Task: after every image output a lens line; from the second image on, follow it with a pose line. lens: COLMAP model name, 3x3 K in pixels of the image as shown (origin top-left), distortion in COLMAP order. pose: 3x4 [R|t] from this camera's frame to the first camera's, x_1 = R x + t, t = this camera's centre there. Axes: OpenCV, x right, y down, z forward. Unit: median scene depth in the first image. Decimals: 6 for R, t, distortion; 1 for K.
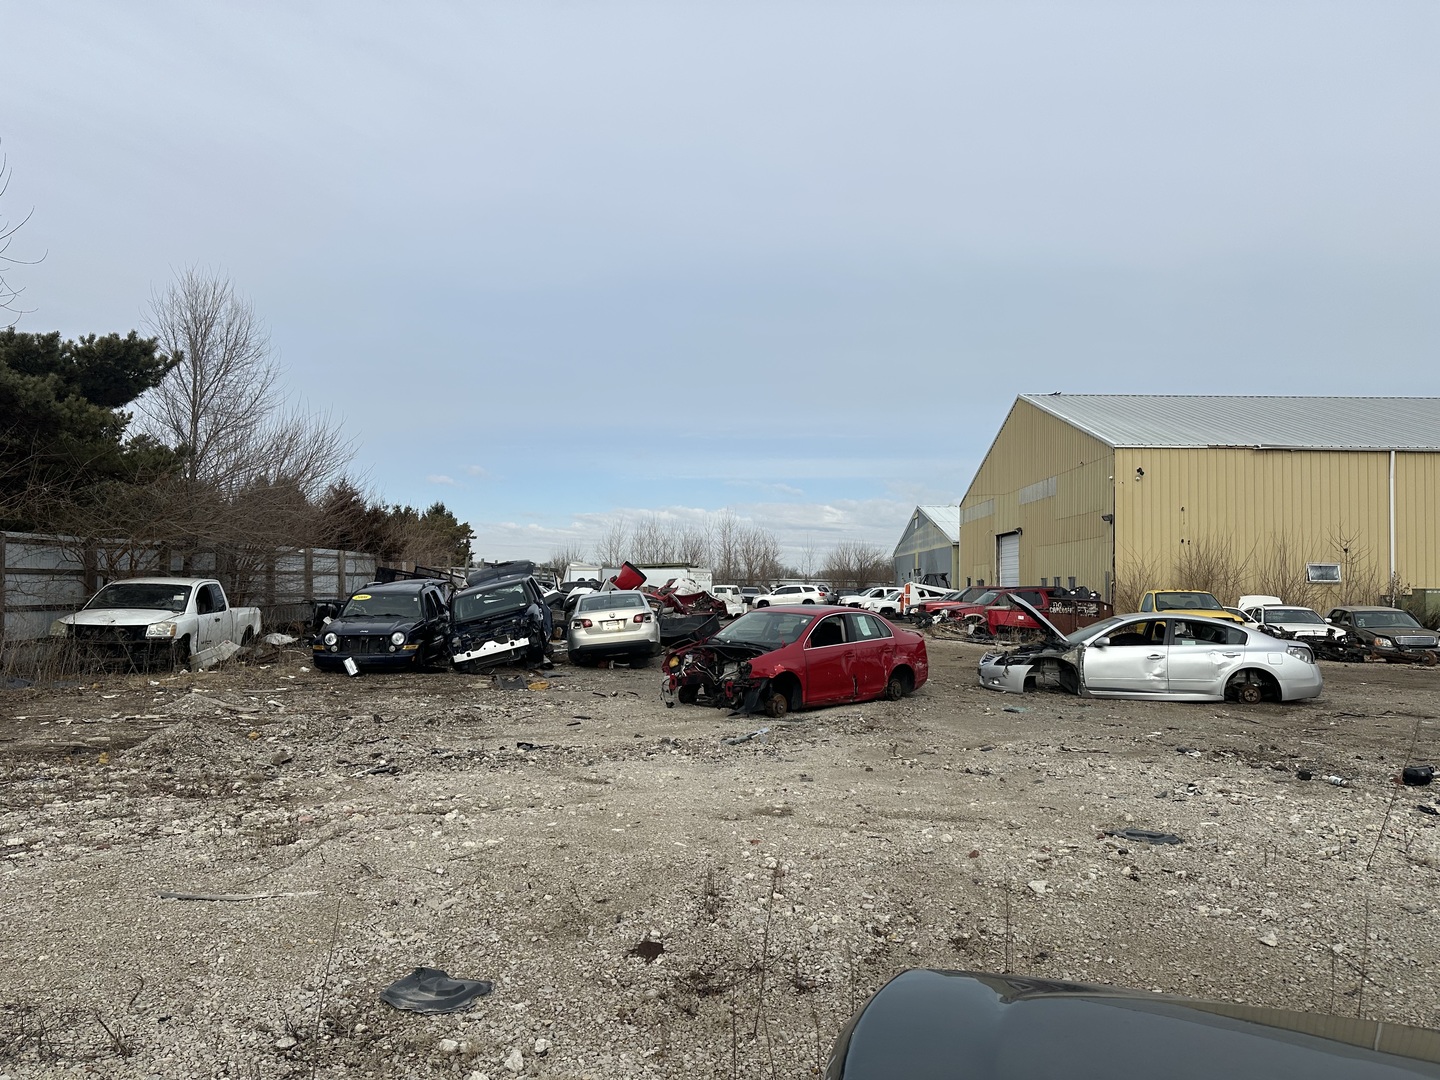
lens RADIAL K [[998.0, 0, 678.1], [0, 998.0, 541.2], [0, 0, 1]] dist [0.014887, -0.002368]
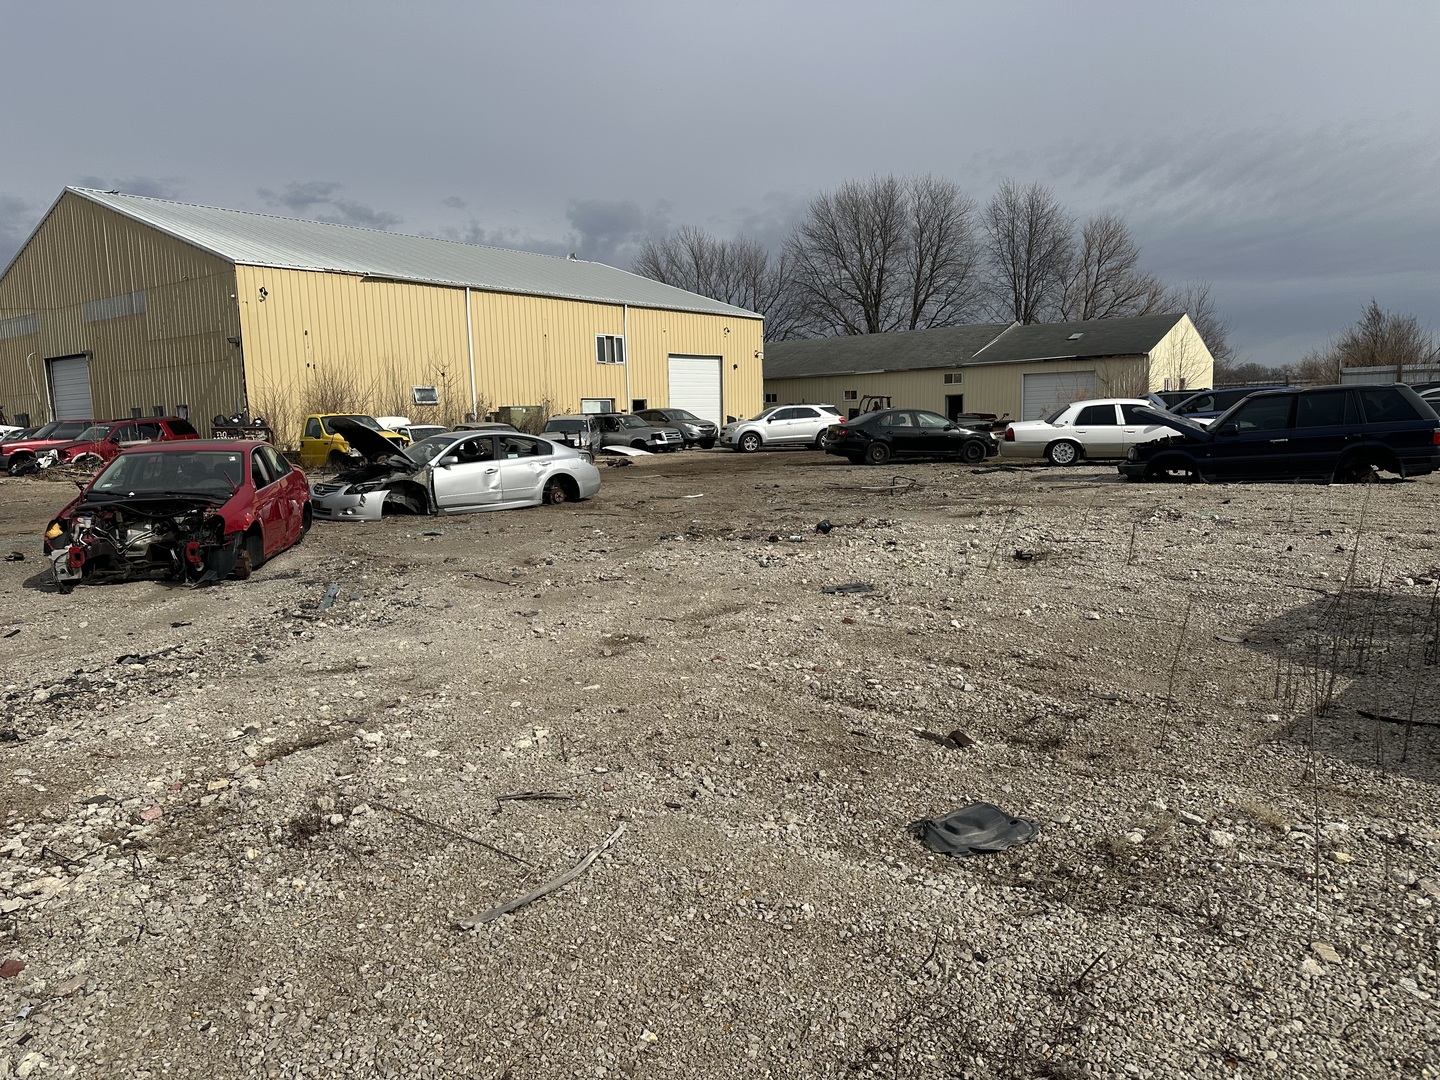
lens RADIAL K [[1002.0, 0, 720.0], [0, 1002.0, 540.0], [0, 0, 1]] dist [0.099825, -0.102084]
pose [[0.583401, -0.139666, 0.800086, -0.261731], [0.005029, 0.985706, 0.168401, 0.006438], [-0.812169, -0.094222, 0.575764, 0.161539]]
